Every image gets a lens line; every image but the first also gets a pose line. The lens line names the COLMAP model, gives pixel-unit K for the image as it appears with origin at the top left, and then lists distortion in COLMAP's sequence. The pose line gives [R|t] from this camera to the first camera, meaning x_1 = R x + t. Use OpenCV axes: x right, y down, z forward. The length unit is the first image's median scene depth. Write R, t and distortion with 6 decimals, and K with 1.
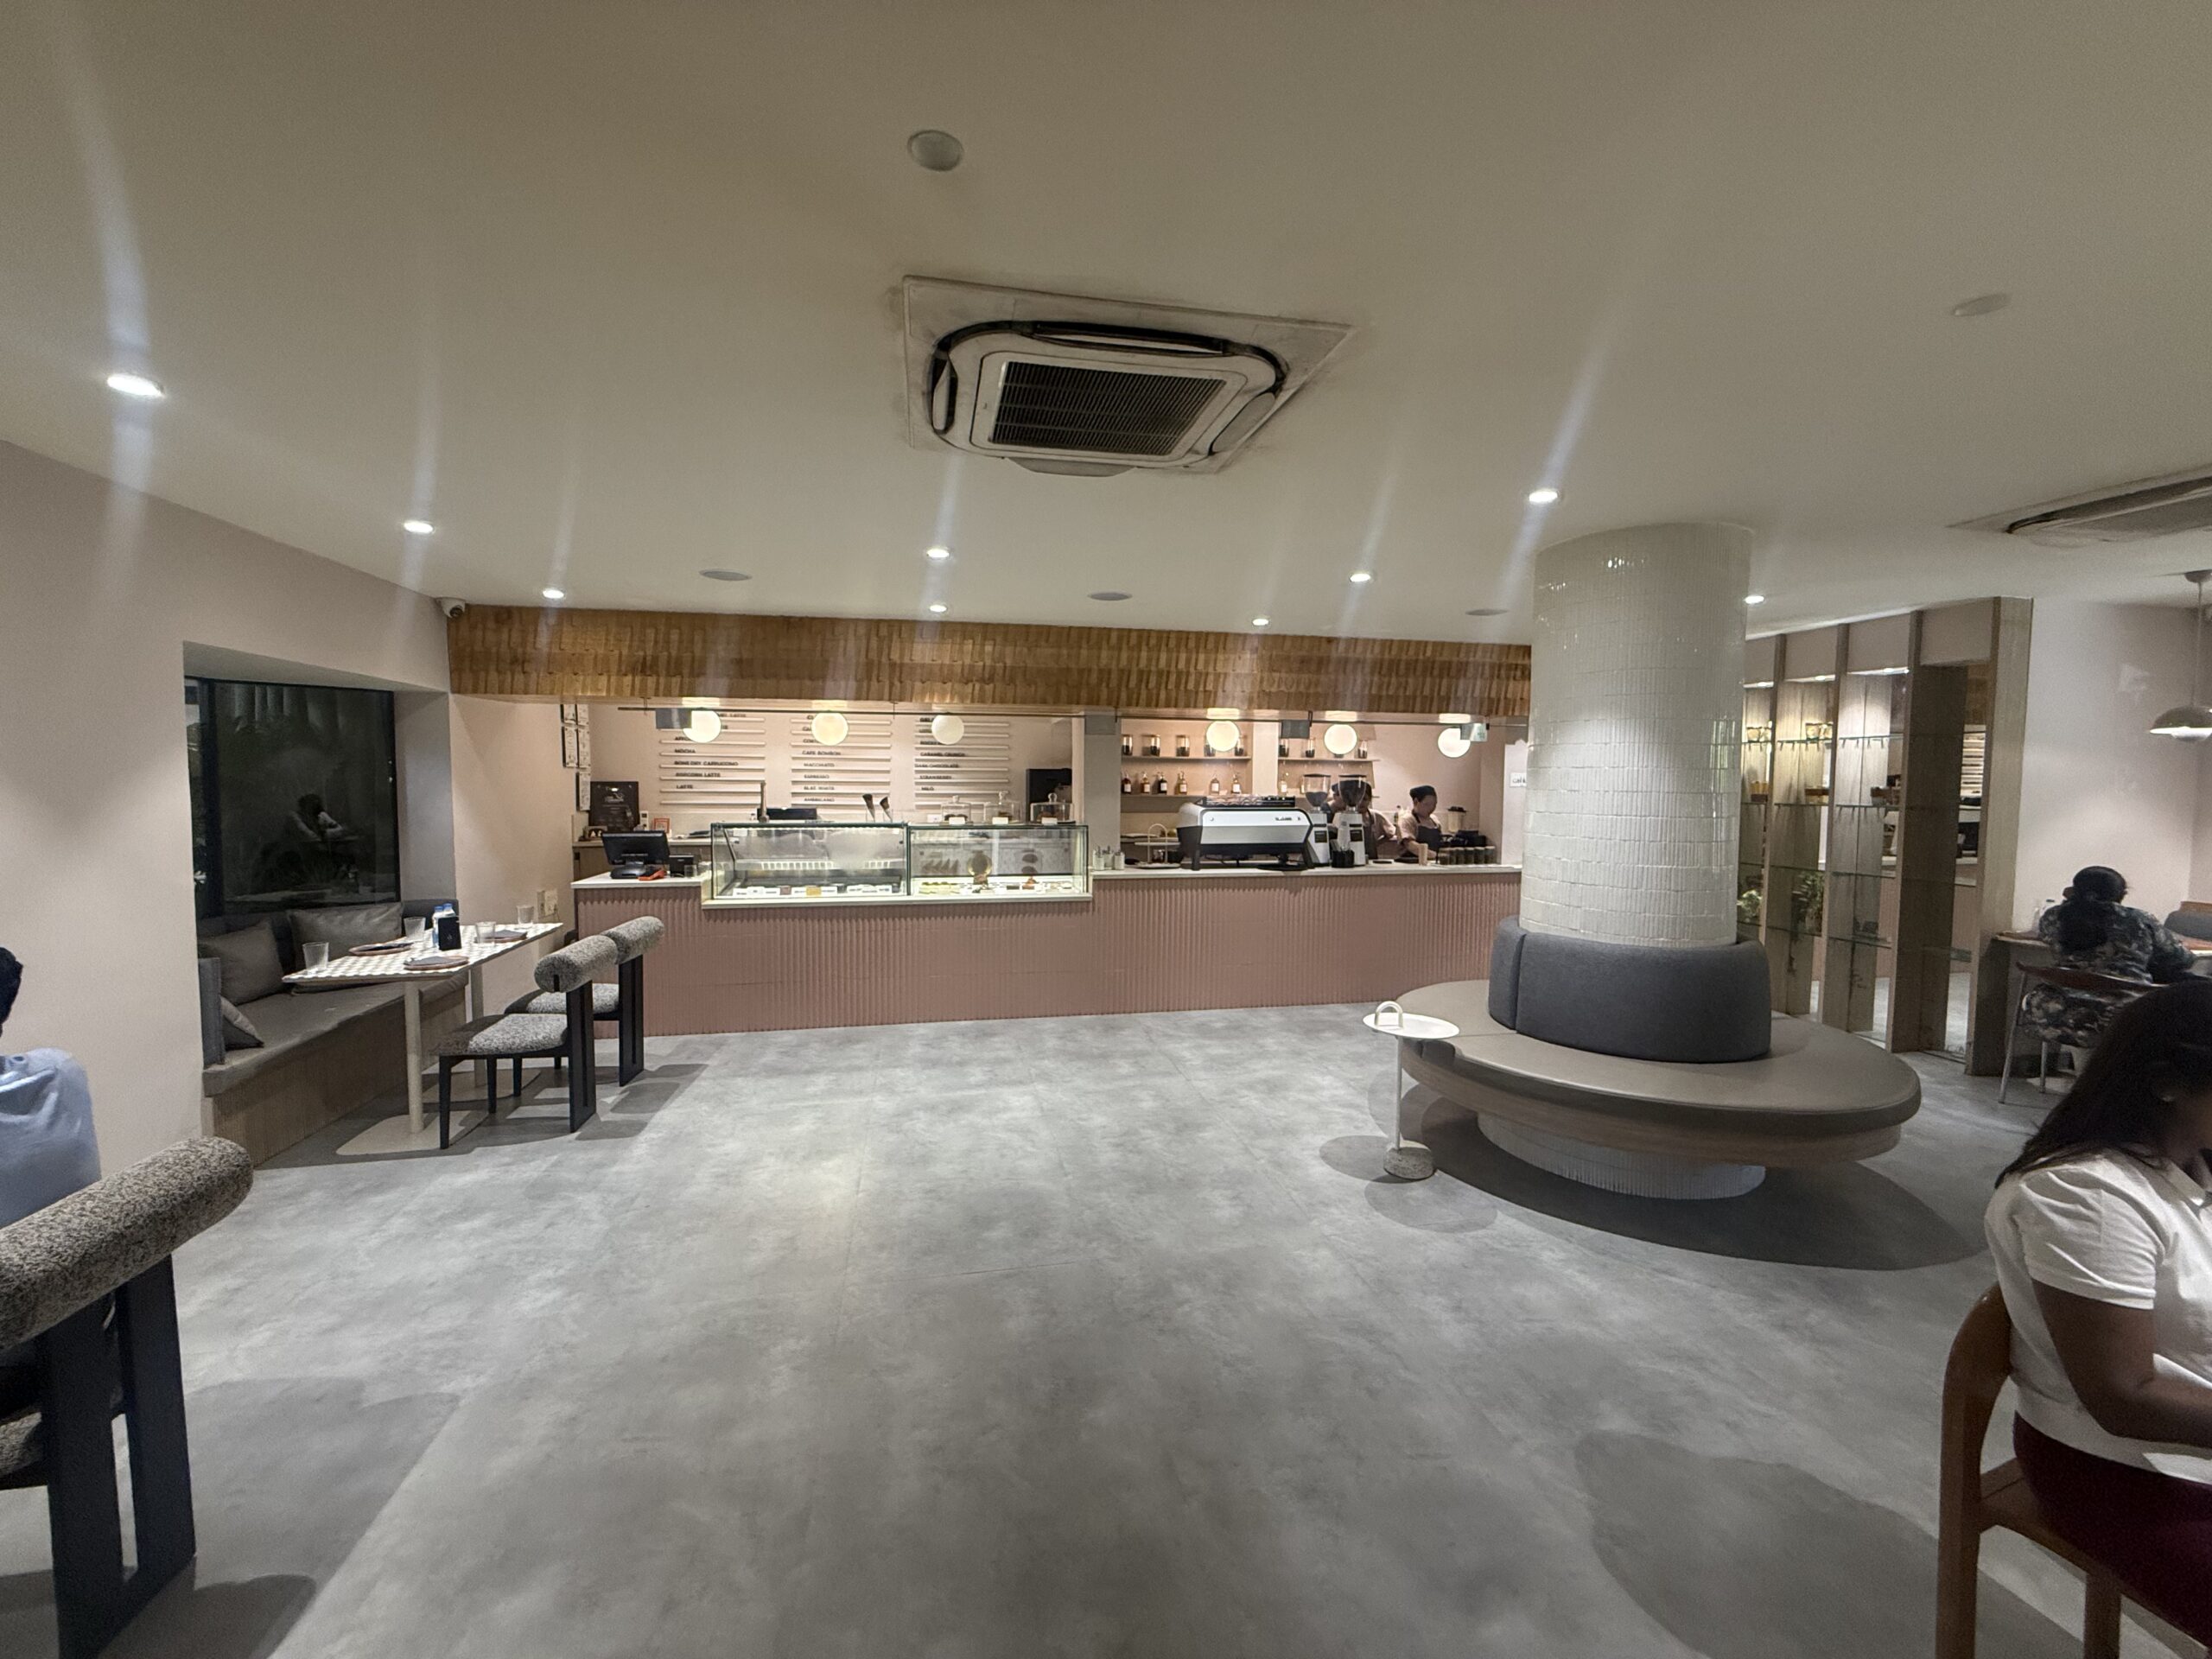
lens RADIAL K [[890.0, 0, 1109.0], [0, 890.0, 830.3], [0, 0, 1]] dist [-0.001763, -0.000120]
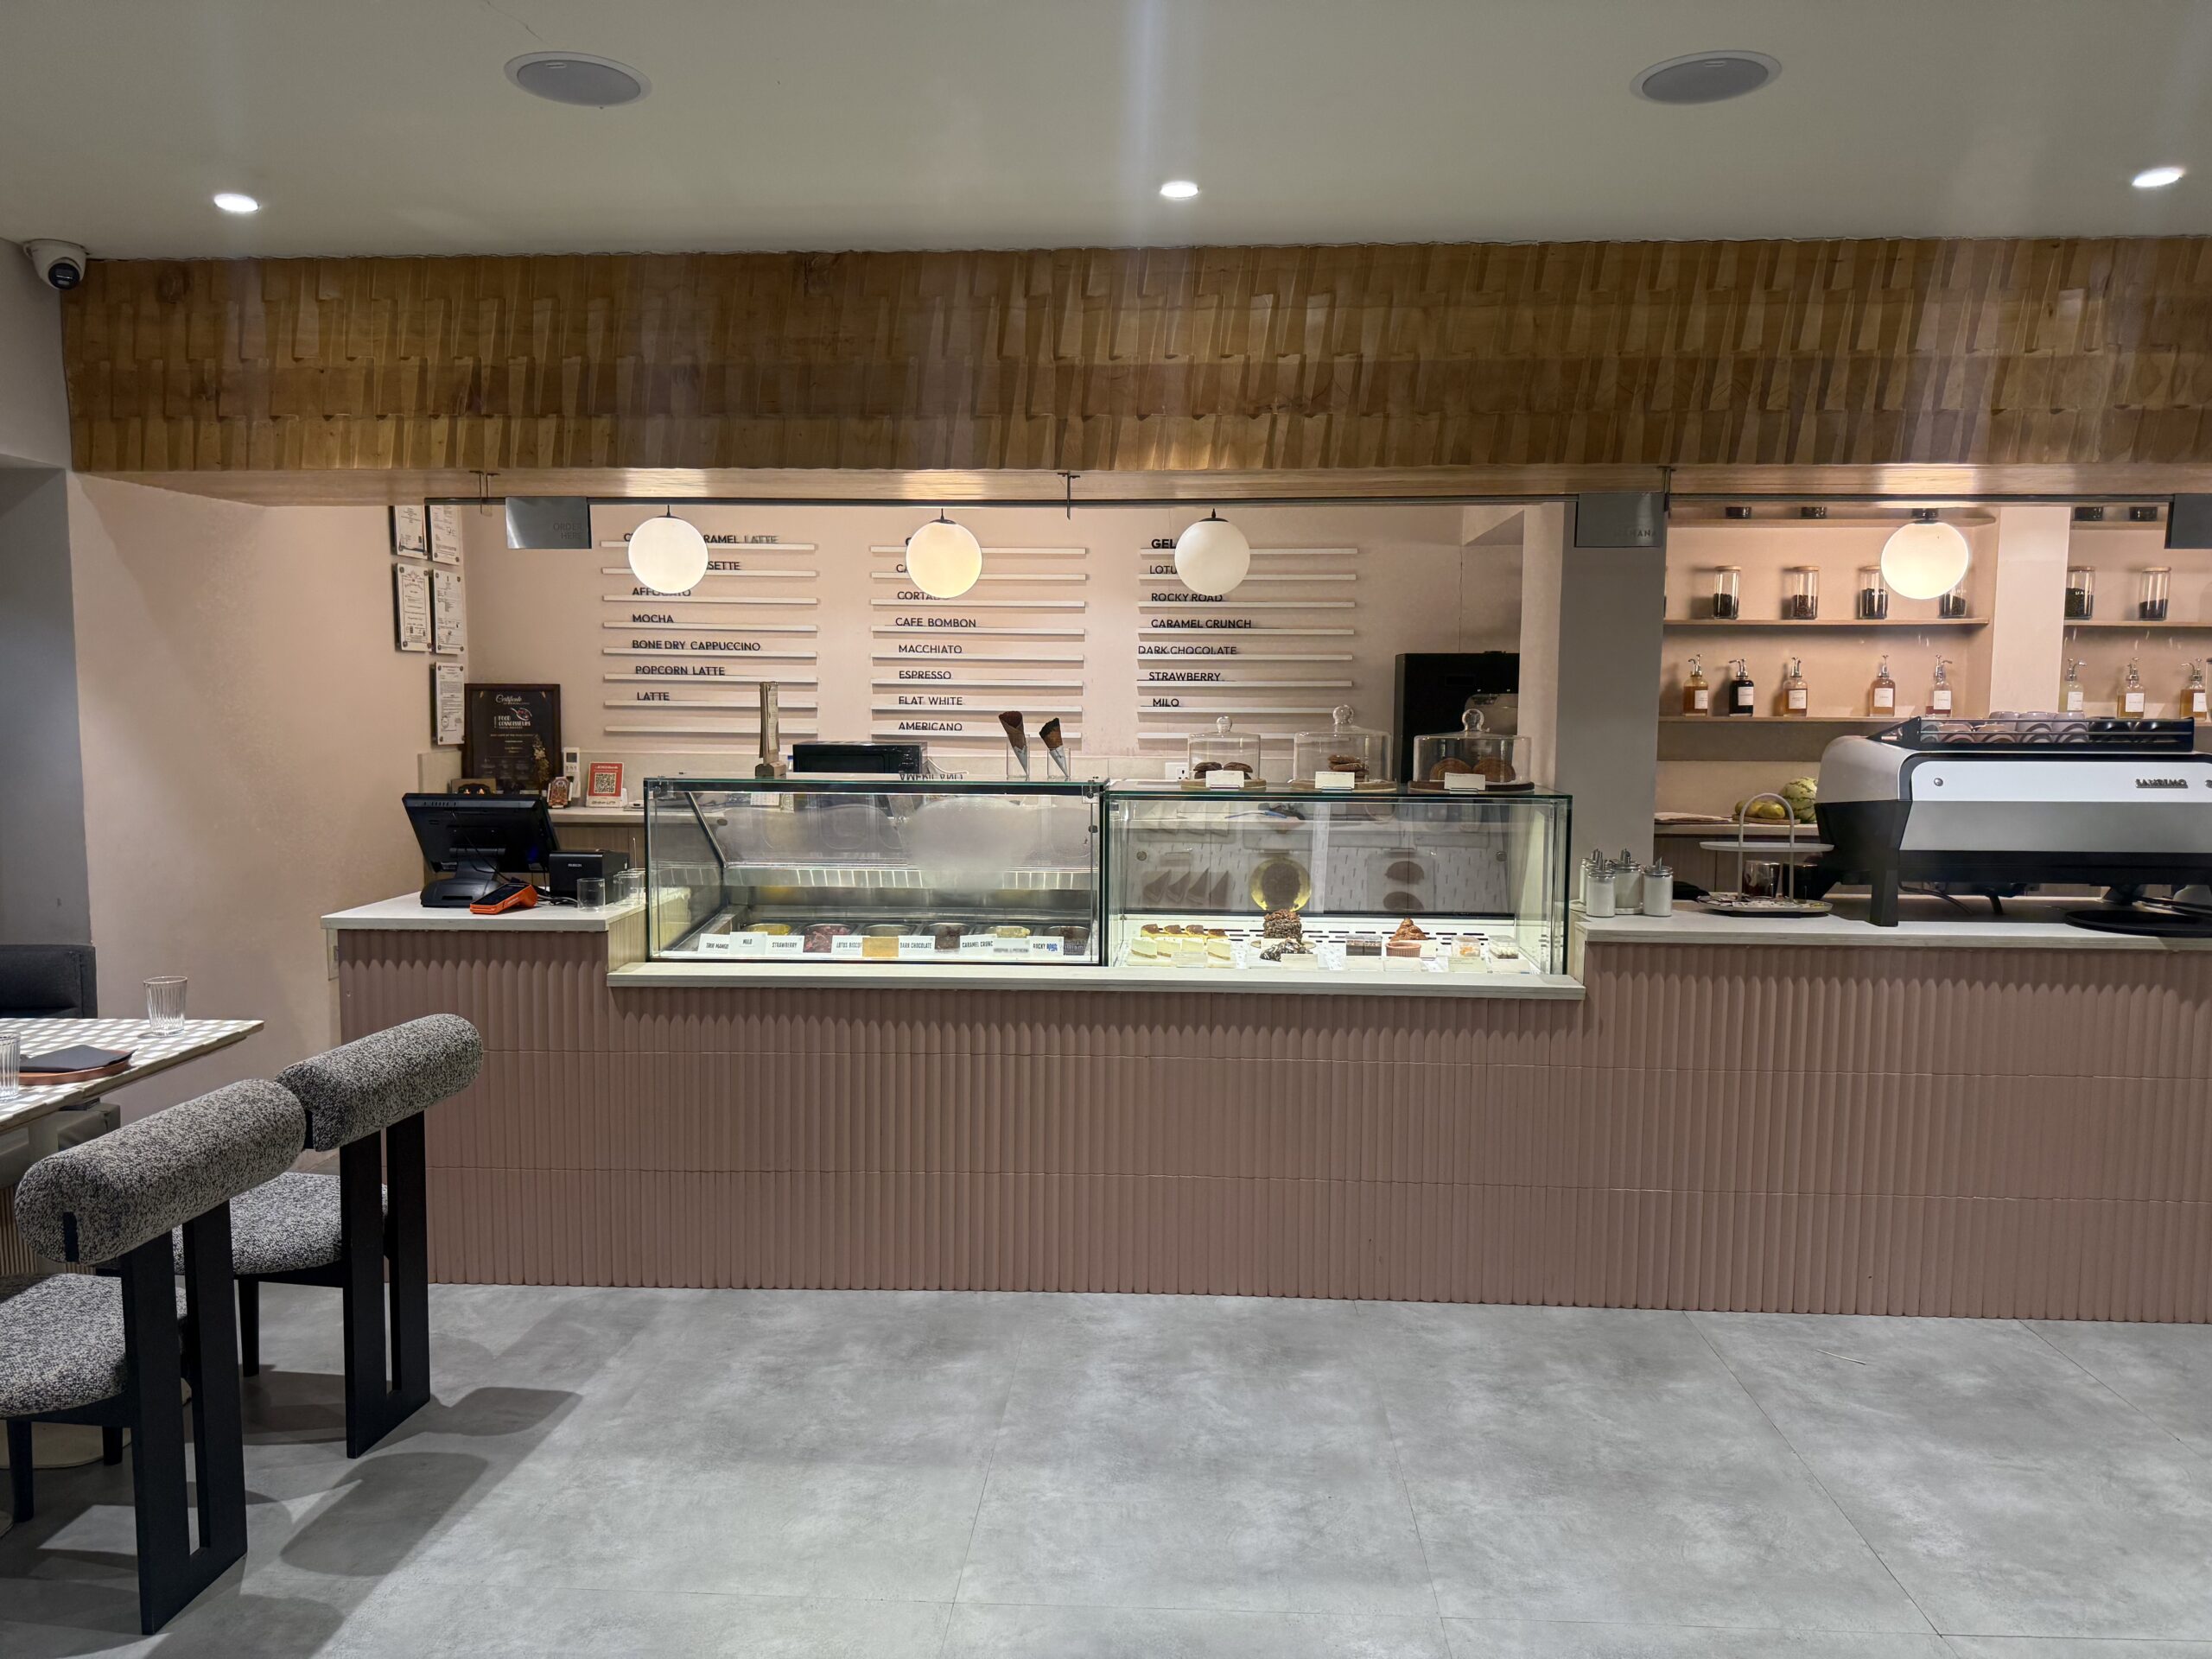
lens RADIAL K [[1572.7, 0, 1108.3], [0, 1572.7, 836.9], [0, 0, 1]] dist [0.022269, -0.011550]
pose [[0.967362, 0.021874, -0.252451, -0.049575], [-0.013852, 0.999342, 0.033513, -0.008237], [0.253018, -0.028922, 0.967029, 0.346031]]
